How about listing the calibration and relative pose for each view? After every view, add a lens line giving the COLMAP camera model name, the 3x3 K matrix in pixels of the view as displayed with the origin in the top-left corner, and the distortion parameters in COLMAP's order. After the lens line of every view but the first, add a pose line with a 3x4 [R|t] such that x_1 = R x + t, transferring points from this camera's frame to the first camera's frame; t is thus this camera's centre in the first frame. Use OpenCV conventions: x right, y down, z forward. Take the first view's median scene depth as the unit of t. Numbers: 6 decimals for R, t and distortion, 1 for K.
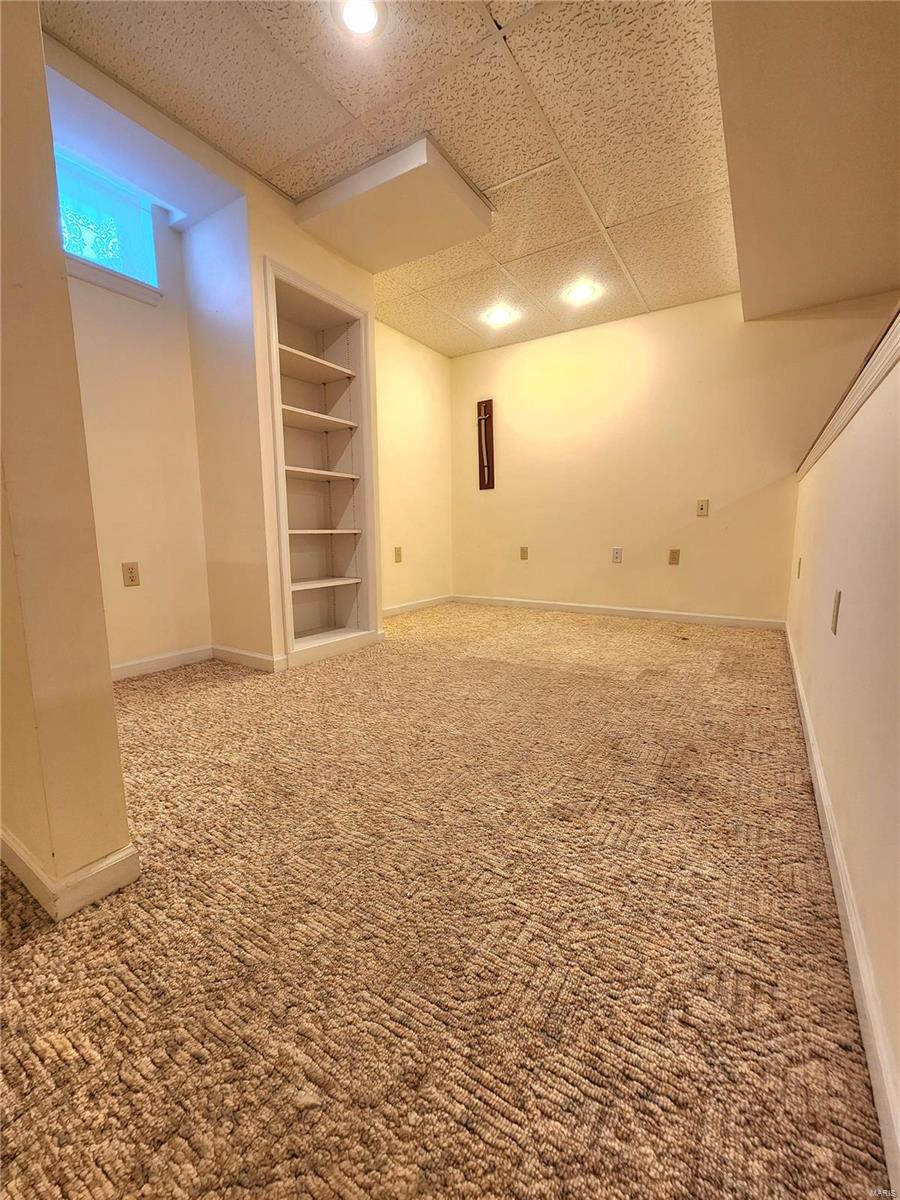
lens RADIAL K [[491.4, 0, 447.4], [0, 491.4, 599.7], [0, 0, 1]] dist [-0.001043, 0.000656]
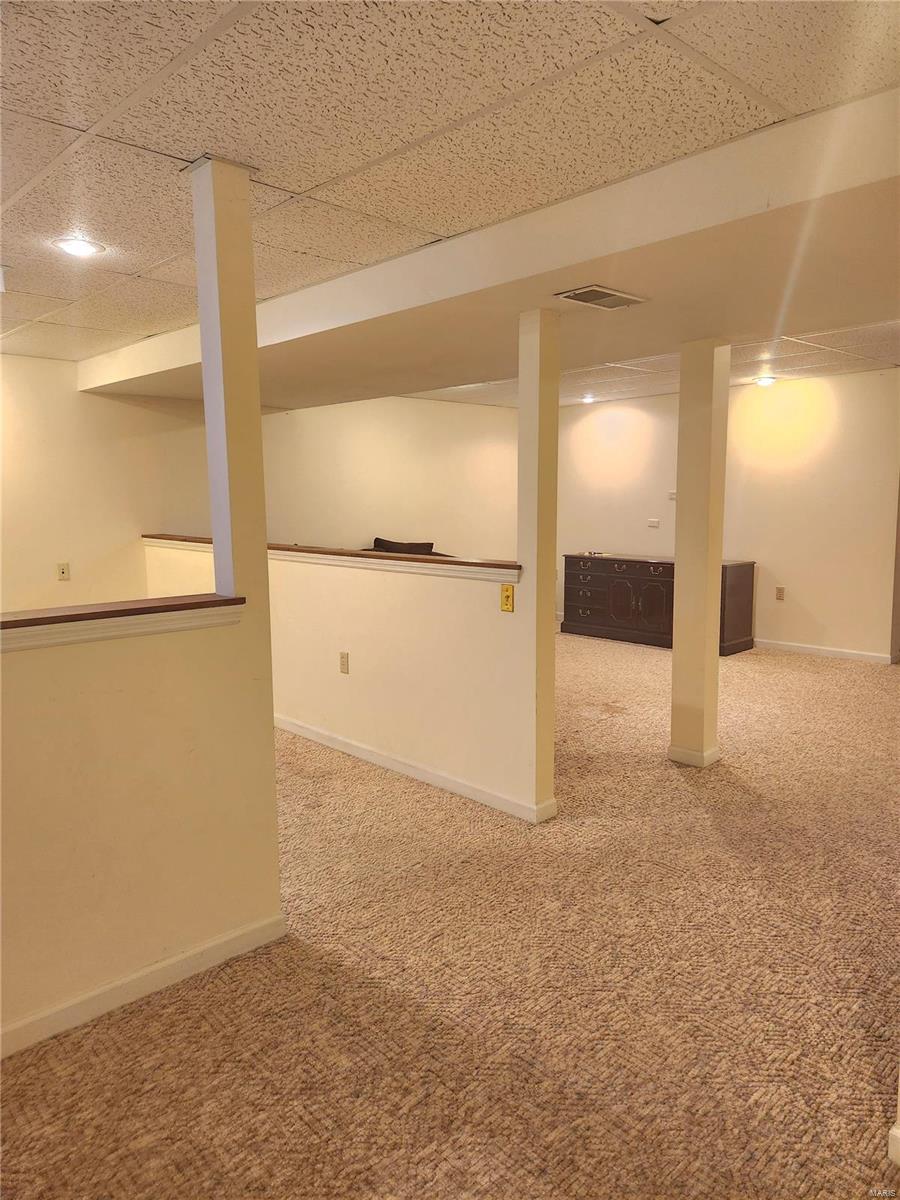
lens RADIAL K [[801.2, 0, 449.9], [0, 801.2, 599.8], [0, 0, 1]] dist [0.062672, -0.045005]
pose [[0.239141, -0.125232, 0.962875, -2.166413], [0.143259, 0.985346, 0.092574, -0.457710], [-0.960358, 0.115802, 0.253578, -0.276198]]
